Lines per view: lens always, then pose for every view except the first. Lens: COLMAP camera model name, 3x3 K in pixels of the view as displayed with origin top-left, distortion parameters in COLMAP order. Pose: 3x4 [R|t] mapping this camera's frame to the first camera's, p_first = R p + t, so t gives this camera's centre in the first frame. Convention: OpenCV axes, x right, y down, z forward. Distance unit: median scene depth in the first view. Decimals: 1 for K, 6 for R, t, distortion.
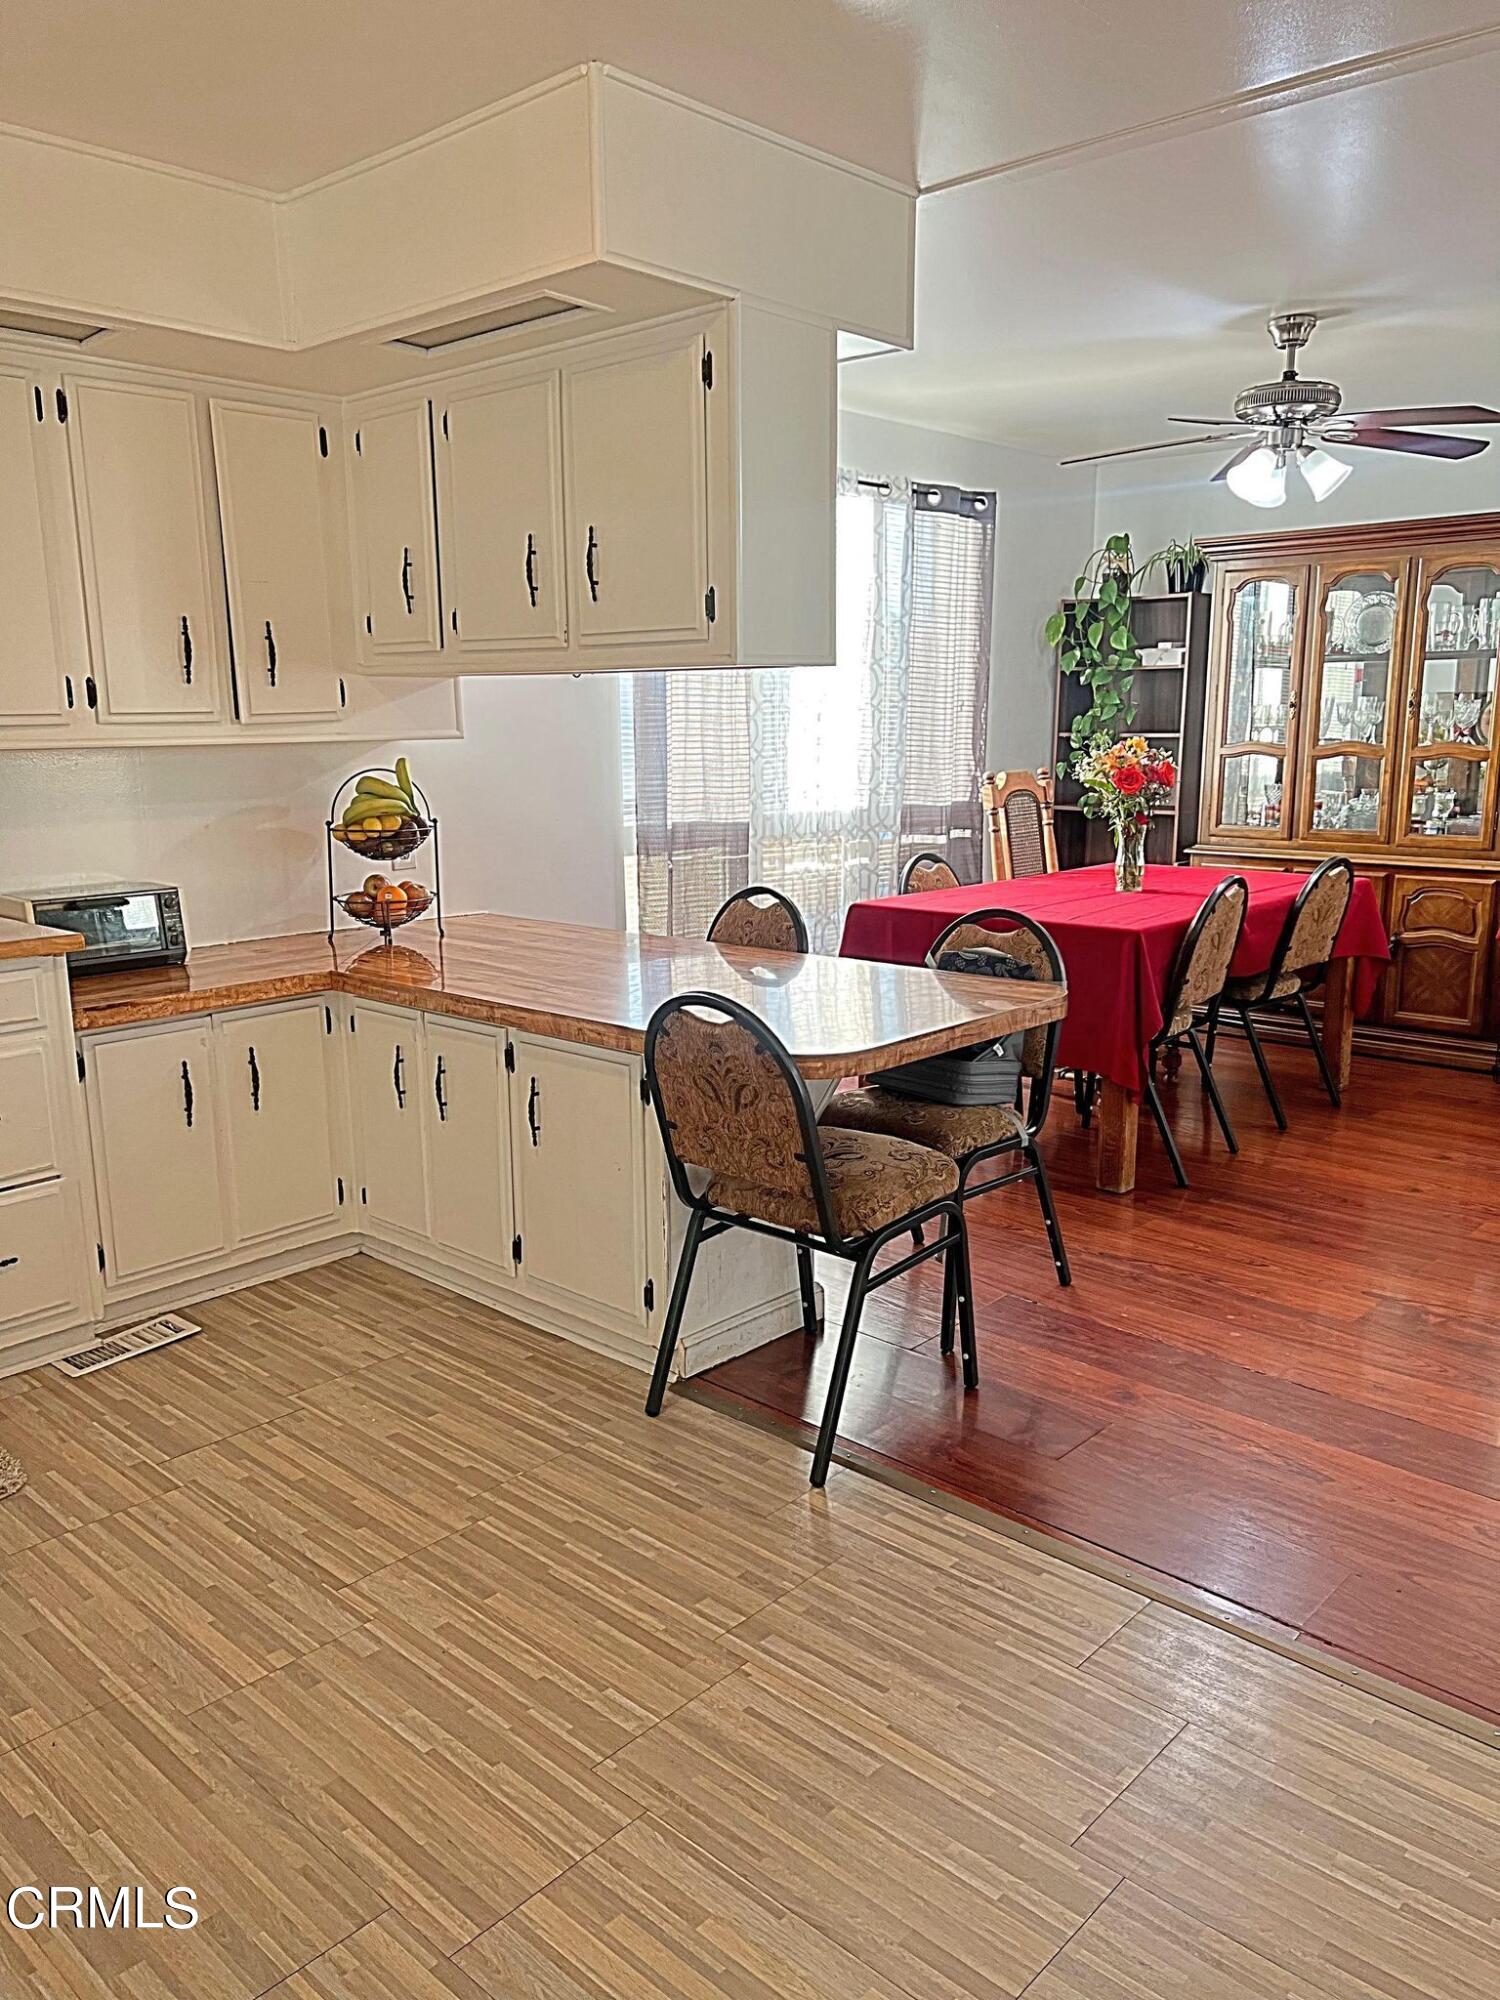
lens RADIAL K [[1519.6, 0, 750.0], [0, 1519.6, 1000.0], [0, 0, 1]] dist [0.078229, -0.085918]
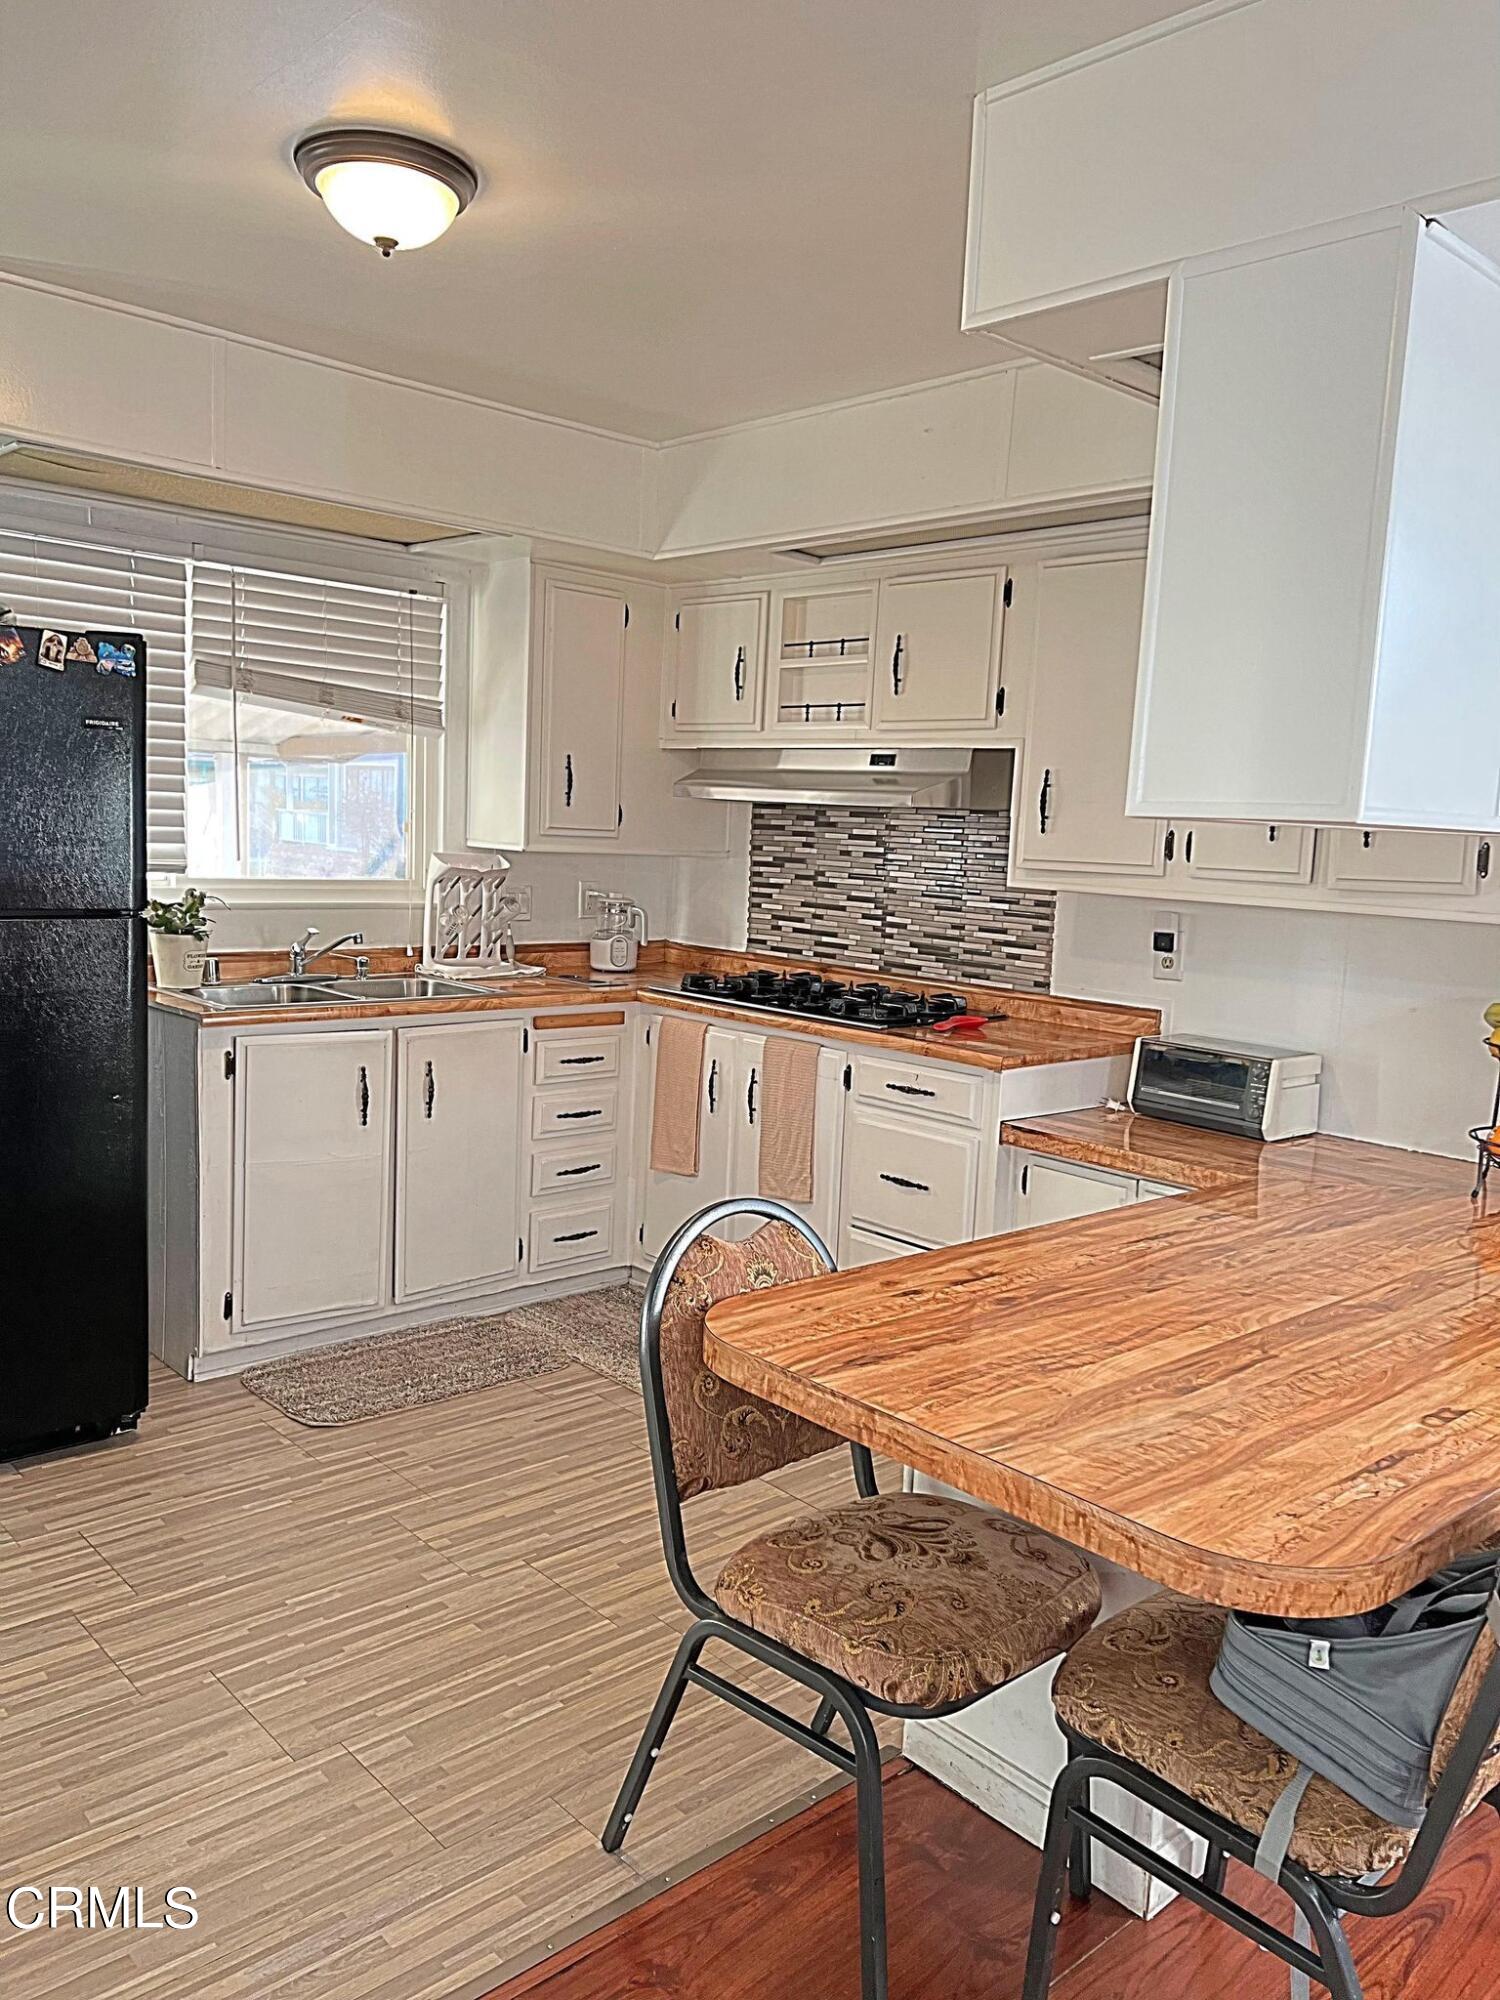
lens RADIAL K [[1519.6, 0, 750.0], [0, 1519.6, 1000.0], [0, 0, 1]] dist [0.078229, -0.085918]
pose [[-0.093385, 0.120082, -0.988362, 0.852929], [-0.236252, 0.961675, 0.139162, -0.247431], [0.967194, 0.246499, -0.061437, 1.141182]]
